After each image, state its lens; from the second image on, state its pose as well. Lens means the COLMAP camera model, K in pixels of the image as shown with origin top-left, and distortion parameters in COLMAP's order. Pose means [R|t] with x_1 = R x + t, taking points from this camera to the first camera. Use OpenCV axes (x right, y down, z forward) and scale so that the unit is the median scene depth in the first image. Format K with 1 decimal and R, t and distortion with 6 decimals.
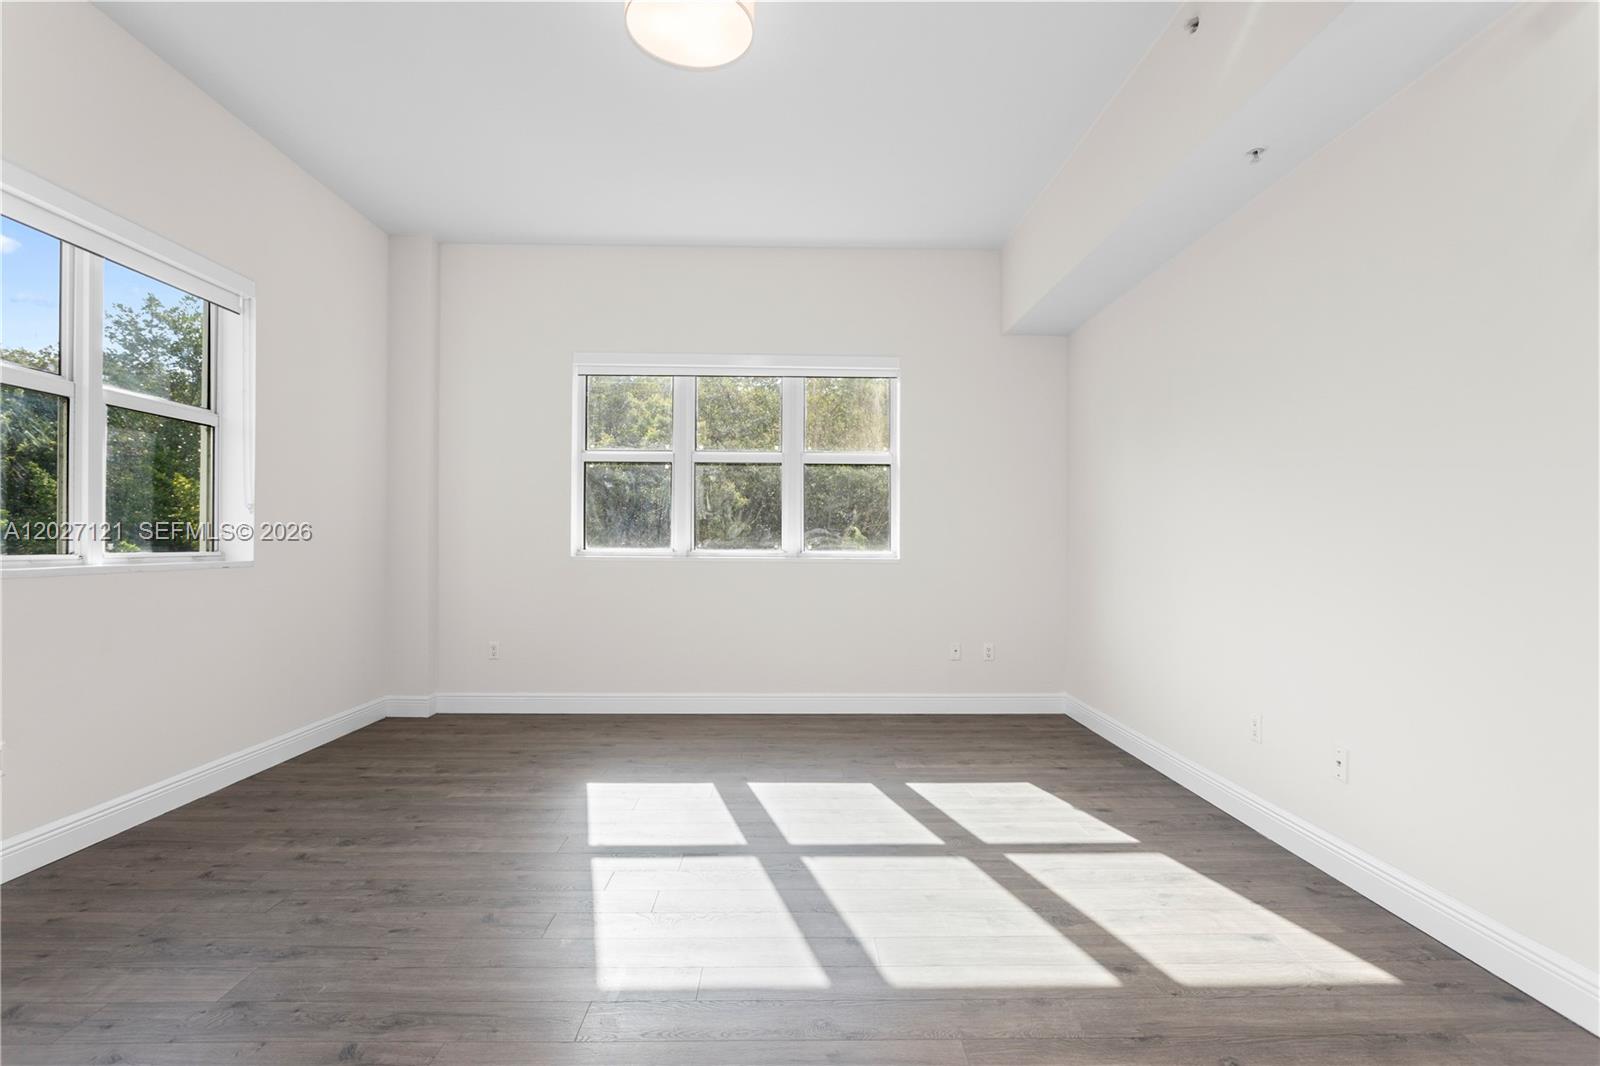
lens RADIAL K [[772.5, 0, 796.4], [0, 772.5, 541.4], [0, 0, 1]] dist [-0.009339, 0.004126]
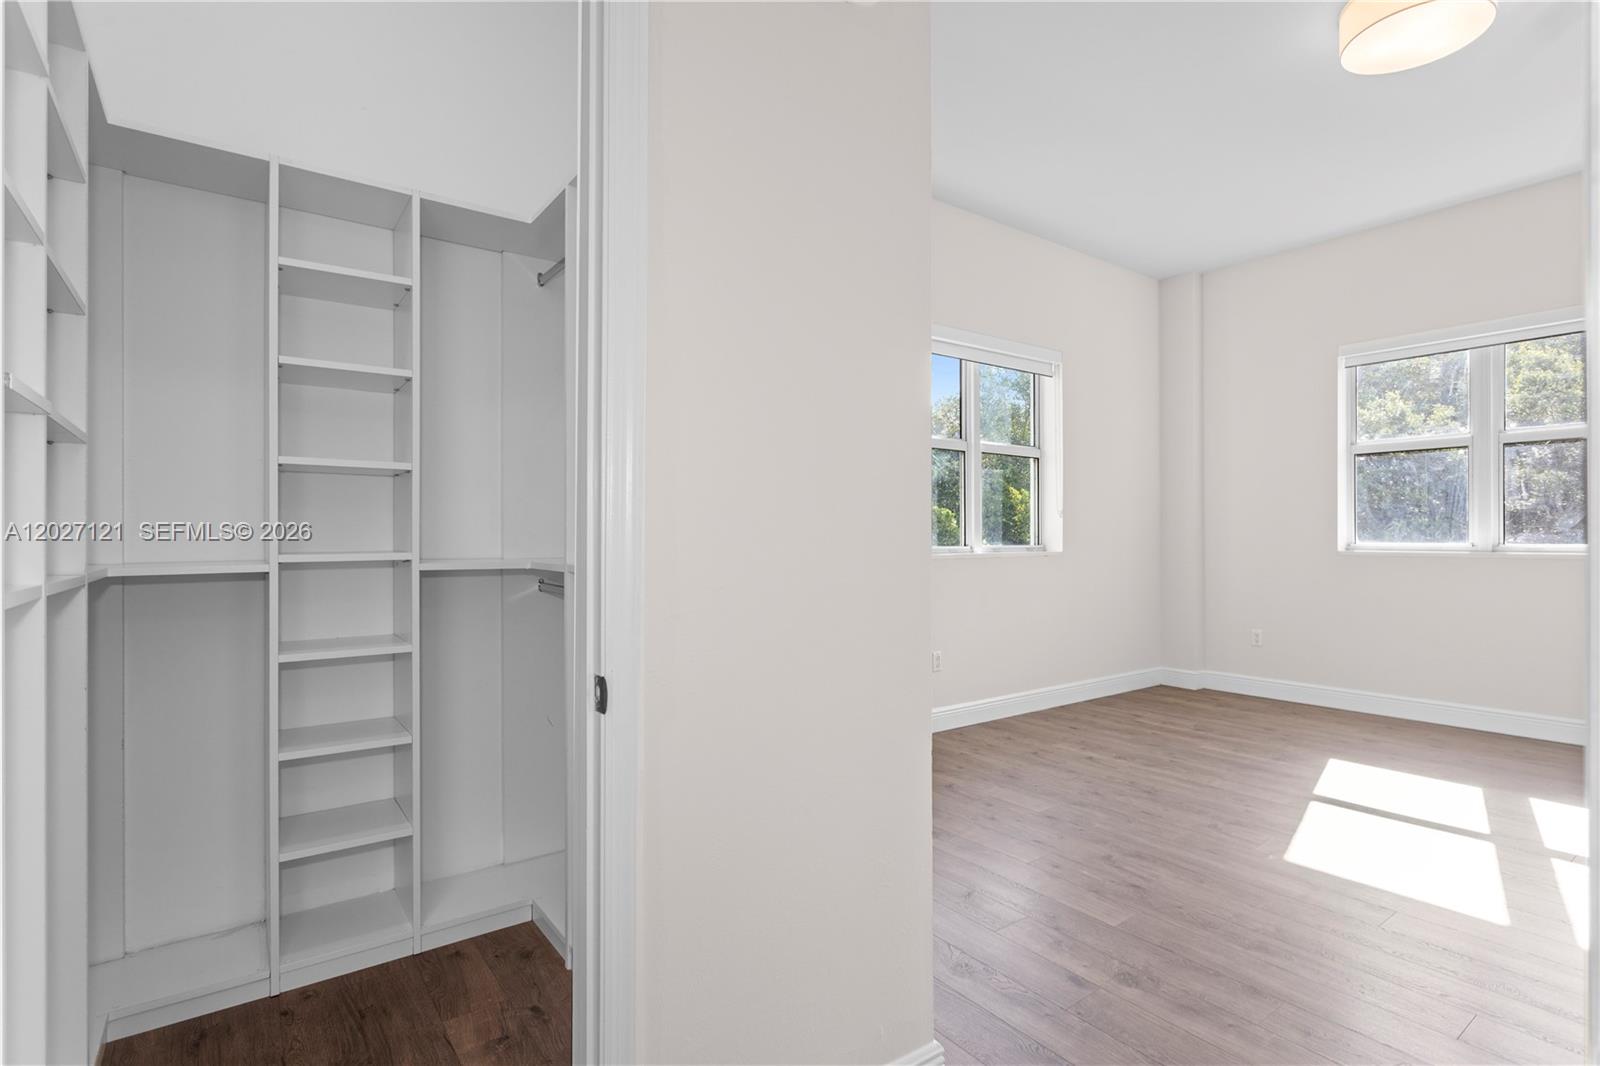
lens RADIAL K [[772.5, 0, 802.8], [0, 772.5, 535.5], [0, 0, 1]] dist [-0.009339, 0.004126]
pose [[0.583275, -0.006525, -0.812249, 0.174079], [0.006194, 0.999974, -0.003585, -0.001978], [0.812251, -0.002941, 0.583300, -0.220606]]
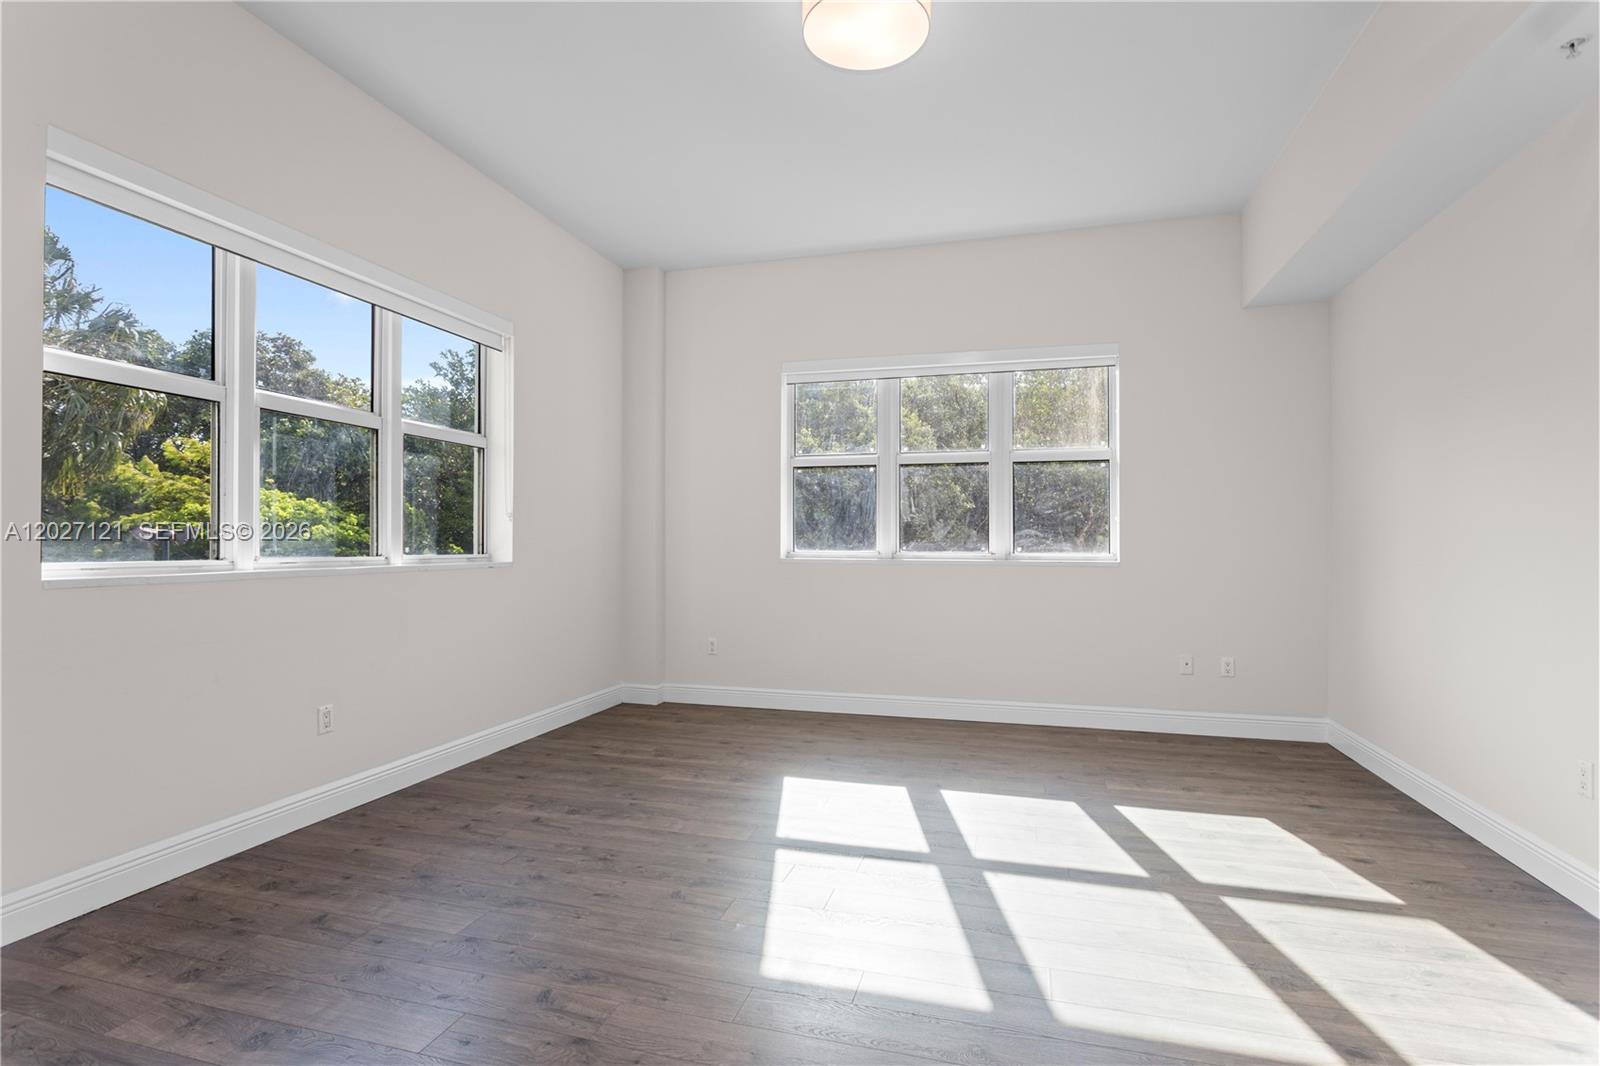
lens RADIAL K [[772.5, 0, 794.1], [0, 772.5, 538.9], [0, 0, 1]] dist [-0.009339, 0.004126]
pose [[0.955342, -0.005401, -0.295452, 0.053298], [0.003807, 0.999975, -0.005968, -0.000806], [0.295477, 0.004577, 0.955339, 0.010209]]
